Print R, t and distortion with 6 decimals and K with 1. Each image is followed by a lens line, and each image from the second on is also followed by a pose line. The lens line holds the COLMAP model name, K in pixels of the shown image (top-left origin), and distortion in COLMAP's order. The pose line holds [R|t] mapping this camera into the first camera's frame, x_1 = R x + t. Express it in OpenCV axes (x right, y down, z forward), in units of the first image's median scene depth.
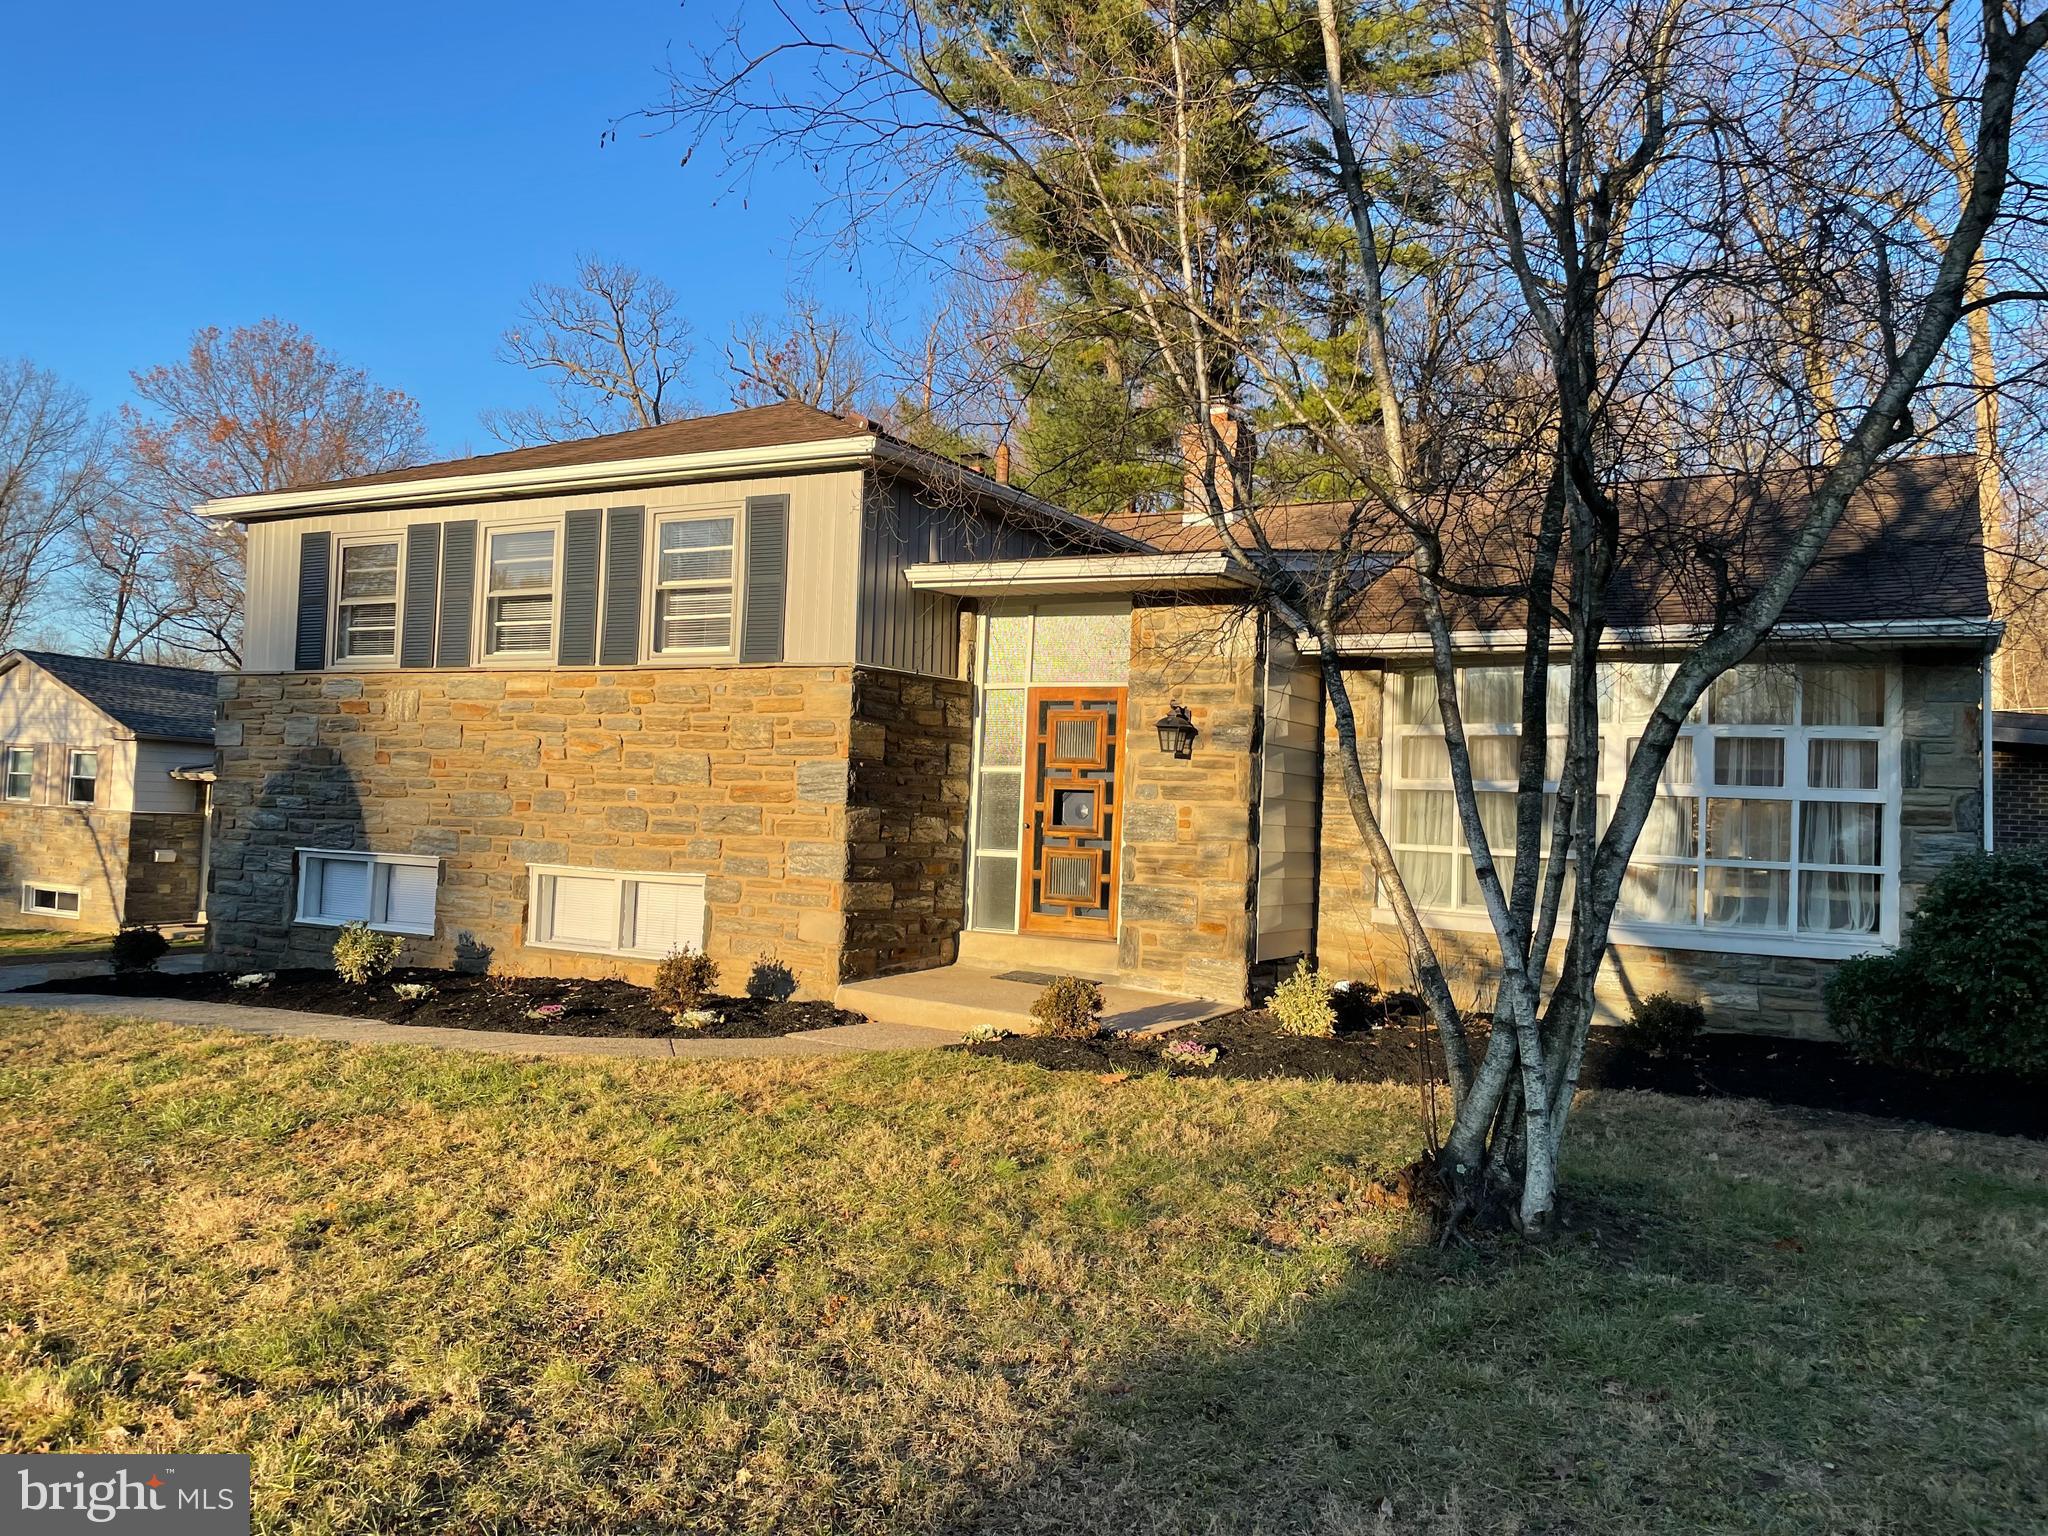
lens RADIAL K [[1553.6, 0, 1024.0], [0, 1553.6, 768.0], [0, 0, 1]] dist [-0.000905, -0.000231]
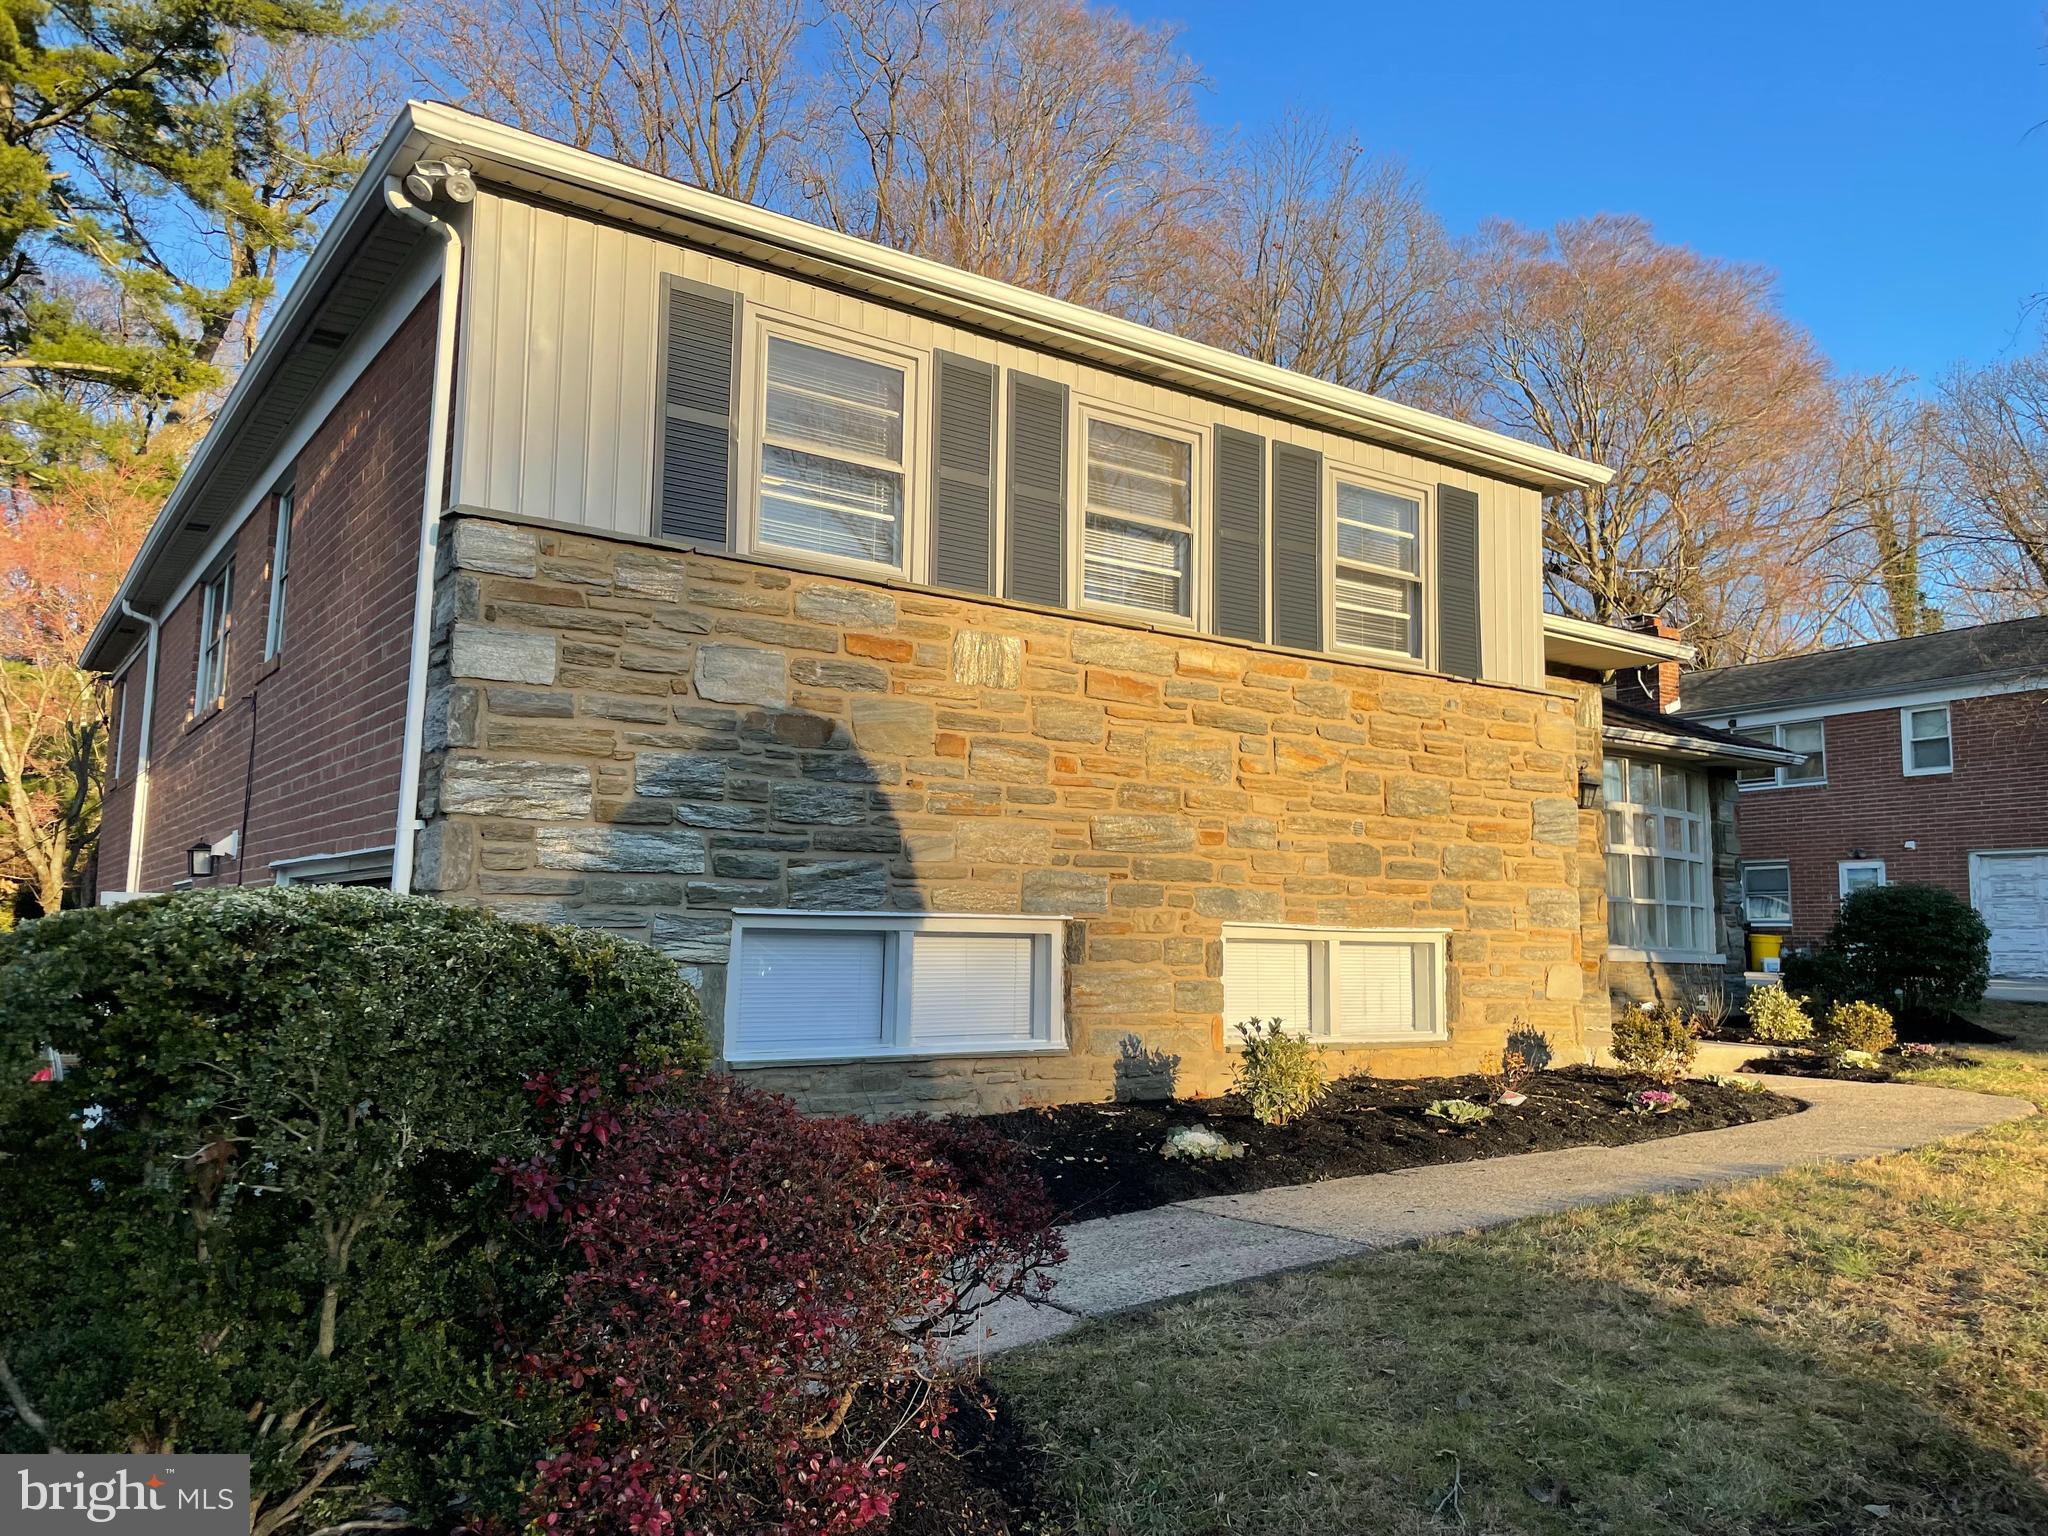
lens RADIAL K [[1553.6, 0, 1024.0], [0, 1553.6, 768.0], [0, 0, 1]] dist [-0.000905, -0.000231]
pose [[0.446046, 0.066967, 0.892501, -0.979465], [-0.029898, 0.997755, -0.059923, 0.037381], [-0.894511, 0.000044, 0.447046, 0.782902]]
